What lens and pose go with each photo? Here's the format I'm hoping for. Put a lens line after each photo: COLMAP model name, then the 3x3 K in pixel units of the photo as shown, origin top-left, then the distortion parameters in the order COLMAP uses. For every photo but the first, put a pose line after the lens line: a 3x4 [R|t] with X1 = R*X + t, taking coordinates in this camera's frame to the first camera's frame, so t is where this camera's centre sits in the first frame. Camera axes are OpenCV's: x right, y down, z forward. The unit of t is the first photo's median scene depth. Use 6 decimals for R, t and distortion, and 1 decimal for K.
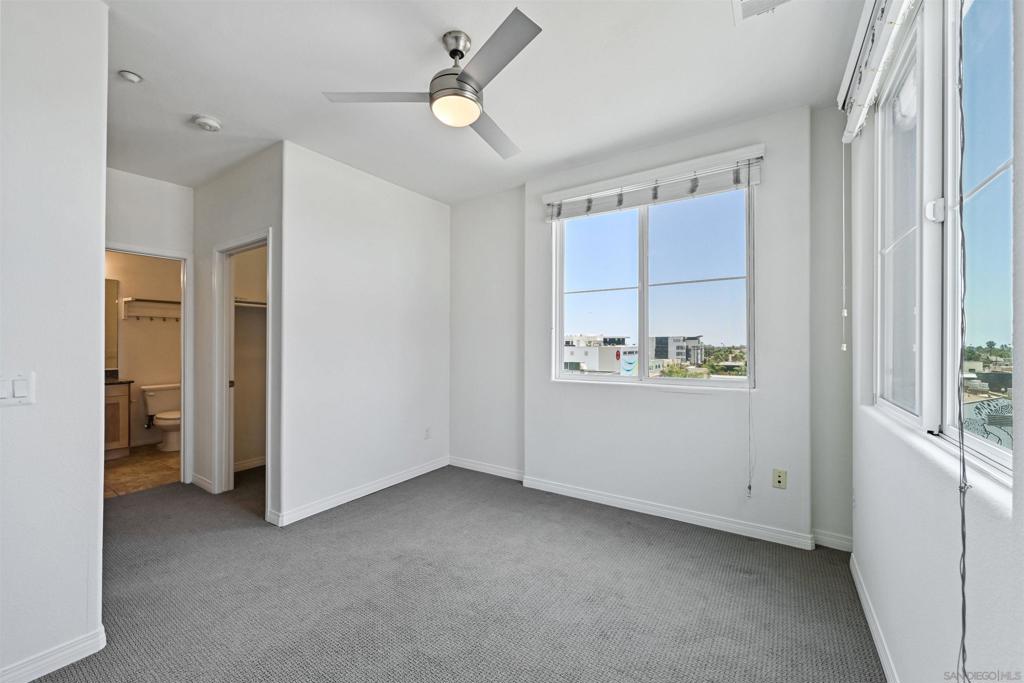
lens RADIAL K [[403.1, 0, 510.6], [0, 403.1, 340.0], [0, 0, 1]] dist [0.001052, 0.000324]
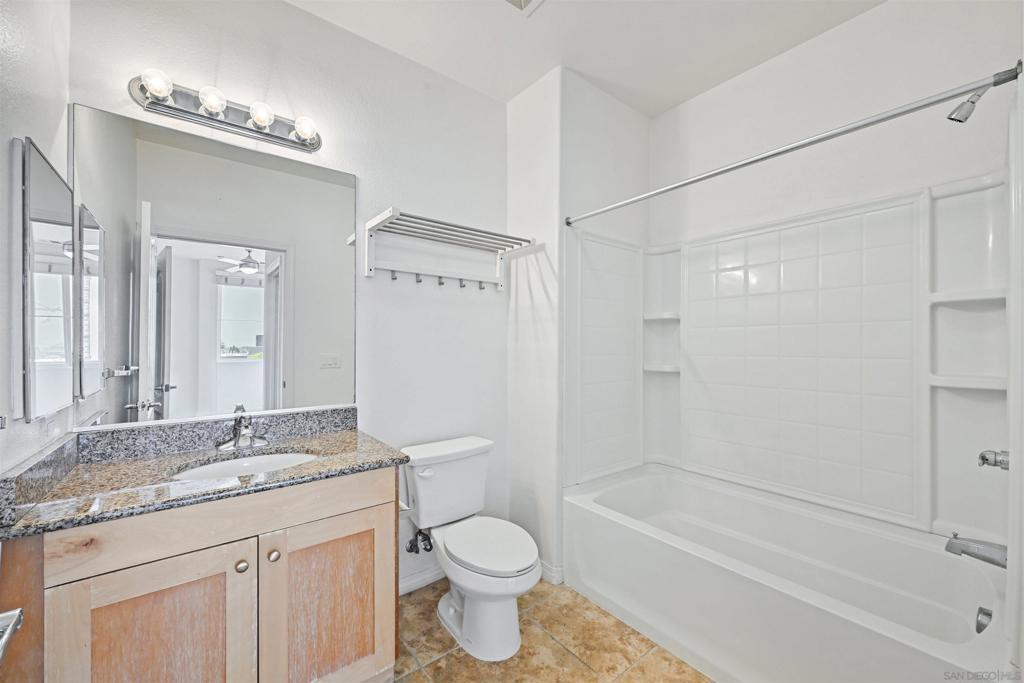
lens RADIAL K [[403.1, 0, 511.7], [0, 403.1, 343.0], [0, 0, 1]] dist [0.001052, 0.000324]
pose [[0.958428, -0.001739, -0.285330, -0.709481], [0.003148, 0.999985, 0.004482, 0.010009], [0.285318, -0.005193, 0.958419, 0.665085]]
